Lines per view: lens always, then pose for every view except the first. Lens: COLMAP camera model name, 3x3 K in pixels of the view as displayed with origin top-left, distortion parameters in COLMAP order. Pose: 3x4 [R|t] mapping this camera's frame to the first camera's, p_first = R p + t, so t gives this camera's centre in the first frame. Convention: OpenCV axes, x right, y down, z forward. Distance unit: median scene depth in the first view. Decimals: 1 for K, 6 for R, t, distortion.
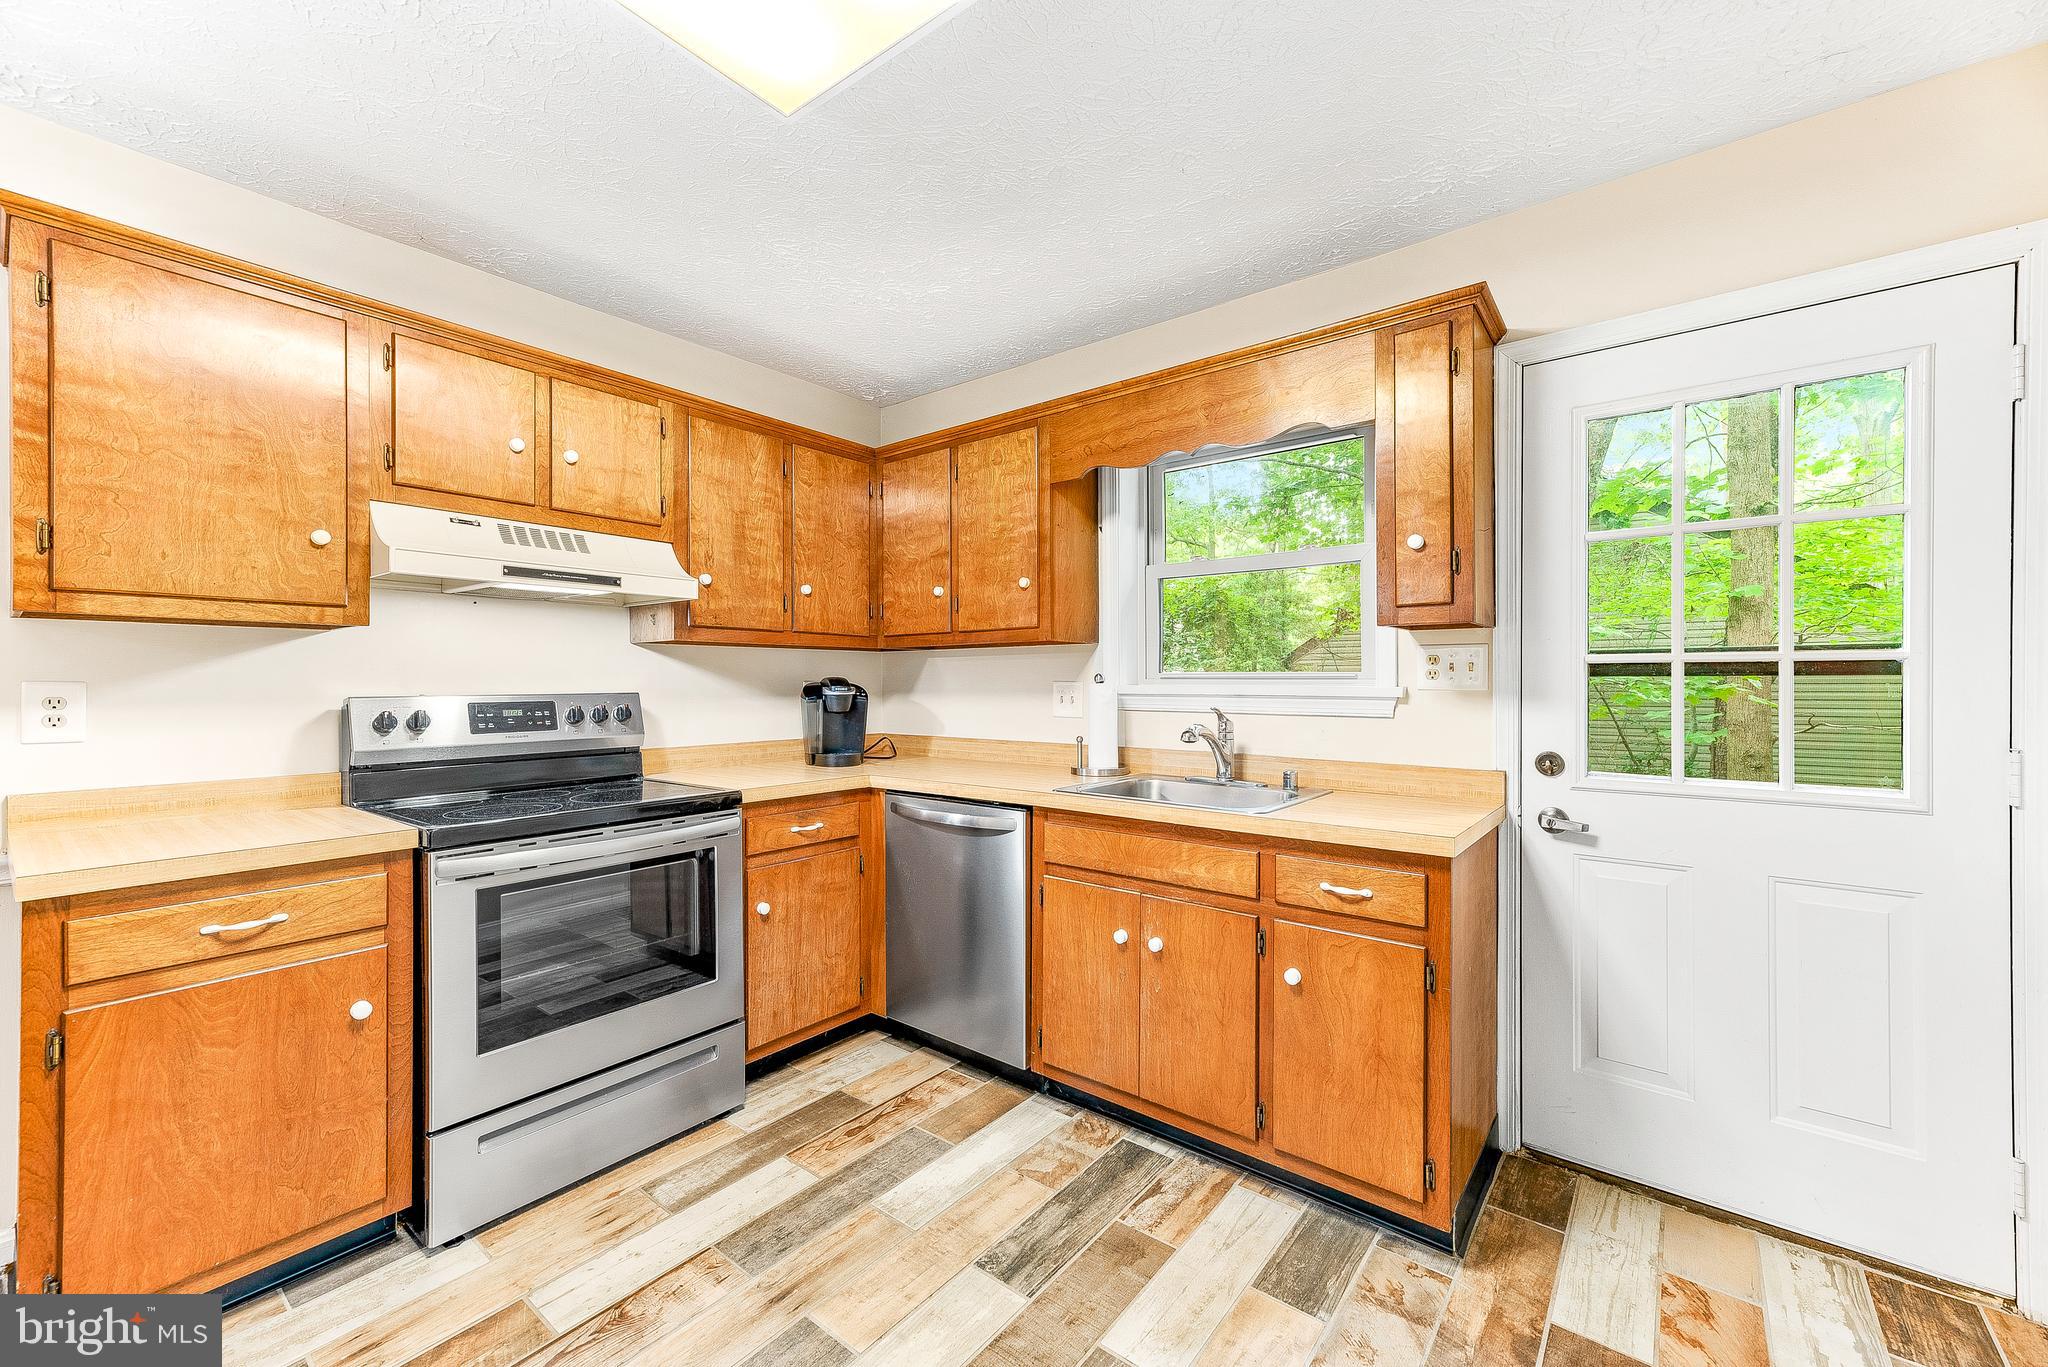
lens RADIAL K [[834.3, 0, 1021.1], [0, 834.3, 688.8], [0, 0, 1]] dist [0.018628, 0.000110]
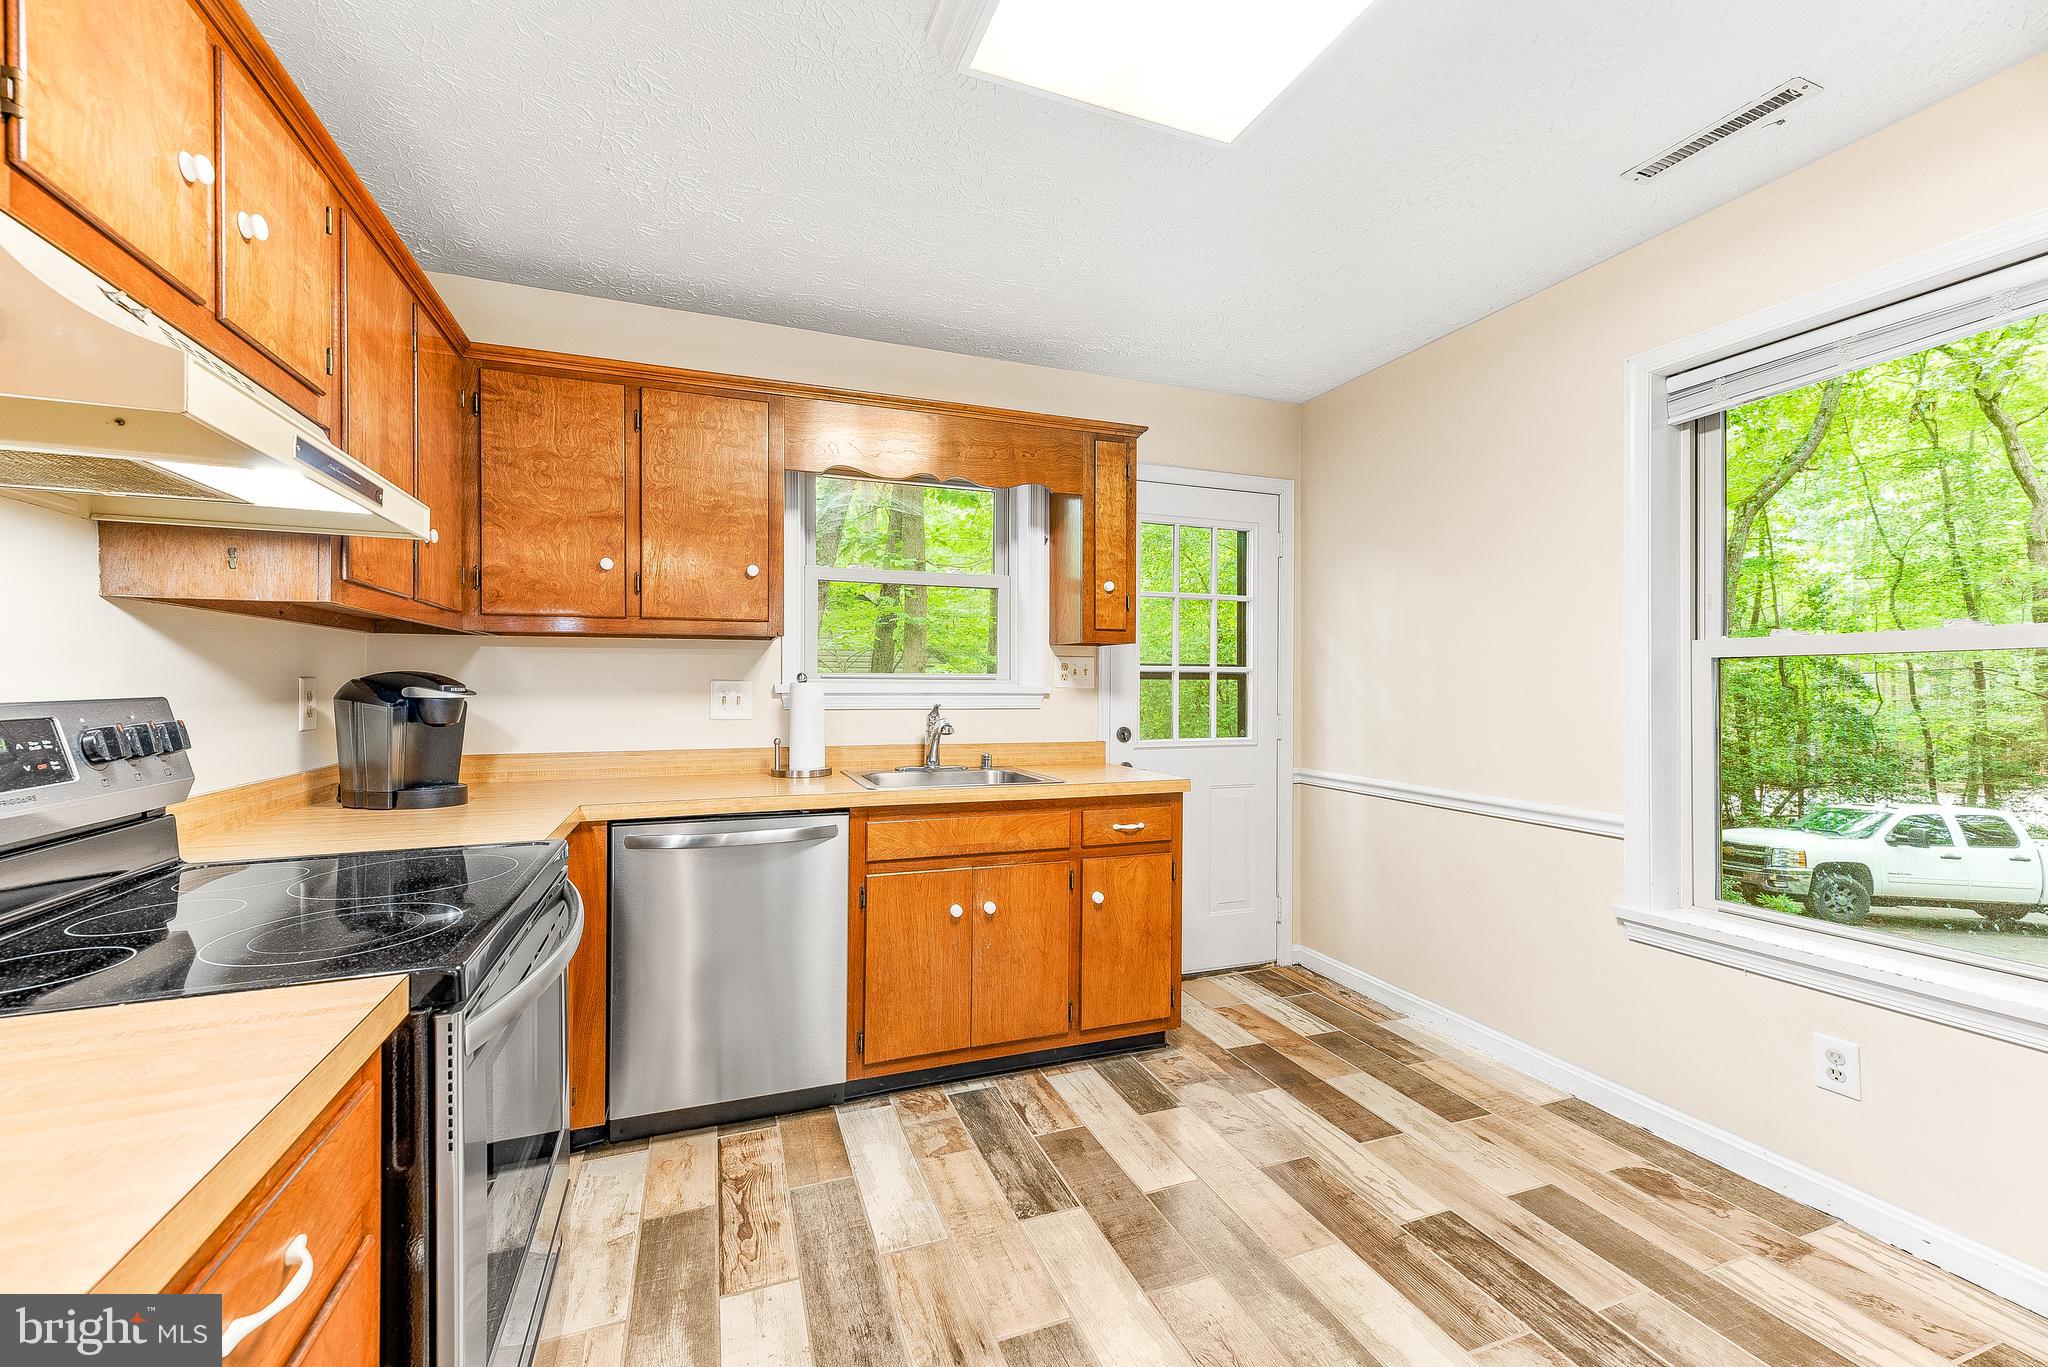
lens RADIAL K [[834.3, 0, 1021.1], [0, 834.3, 688.8], [0, 0, 1]] dist [0.018628, 0.000110]
pose [[0.500445, -0.002532, 0.865765, -0.809810], [0.003804, 0.999993, 0.000726, 0.001433], [-0.865760, 0.002930, 0.500451, 0.375539]]
